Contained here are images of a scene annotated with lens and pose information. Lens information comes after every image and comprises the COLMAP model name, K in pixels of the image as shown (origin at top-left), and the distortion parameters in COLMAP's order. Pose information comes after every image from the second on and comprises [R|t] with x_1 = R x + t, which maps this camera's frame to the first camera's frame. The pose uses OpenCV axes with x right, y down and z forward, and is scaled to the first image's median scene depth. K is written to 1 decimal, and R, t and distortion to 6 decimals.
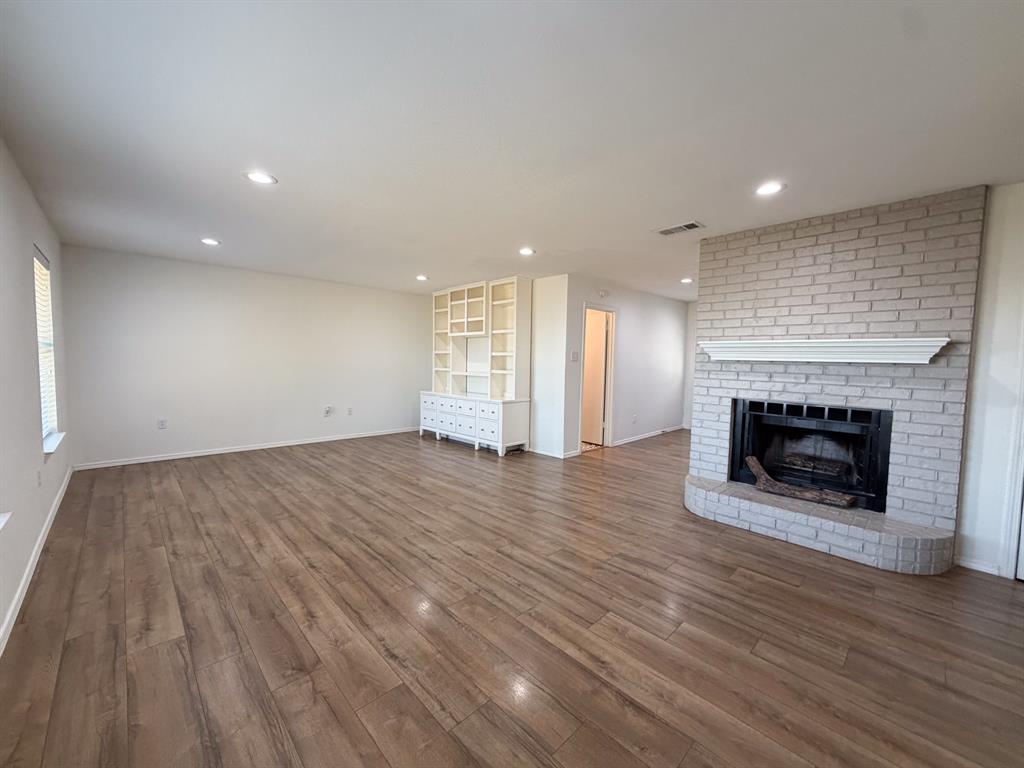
lens RADIAL K [[412.9, 0, 512.0], [0, 412.9, 384.0], [0, 0, 1]] dist [-0.001283, -0.000203]
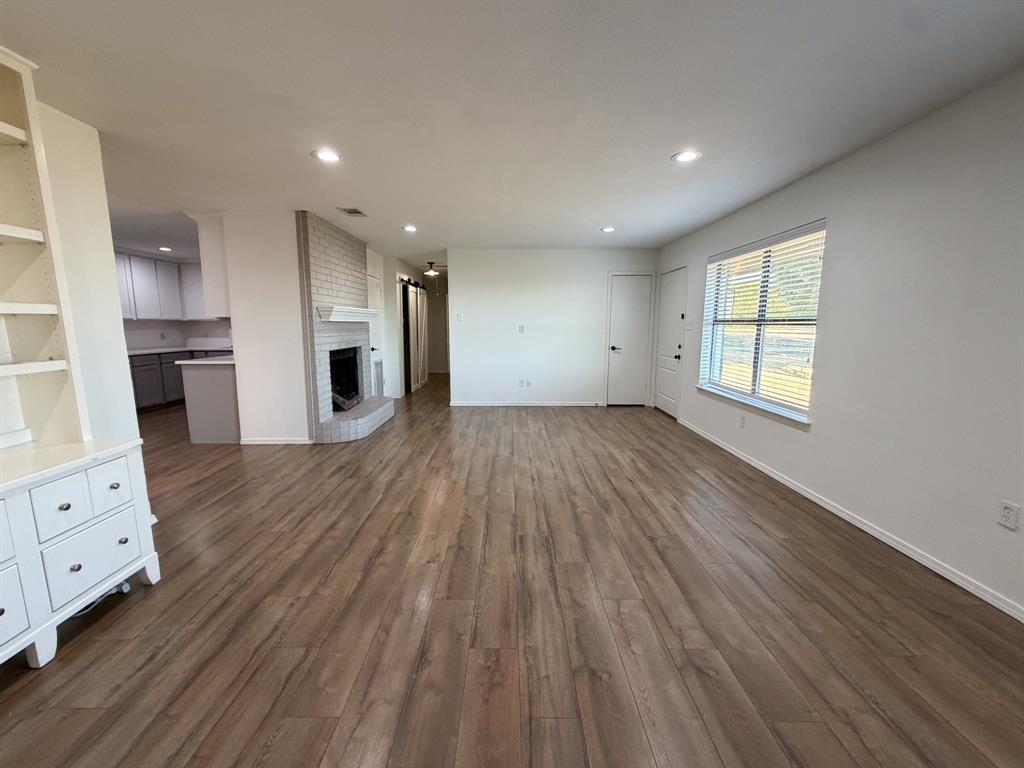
lens RADIAL K [[412.9, 0, 512.0], [0, 412.9, 384.0], [0, 0, 1]] dist [-0.001283, -0.000203]
pose [[-0.728229, -0.117709, 0.675150, -0.808835], [0.031144, 0.978438, 0.204177, -0.116116], [-0.684626, 0.169715, -0.708861, 1.631323]]
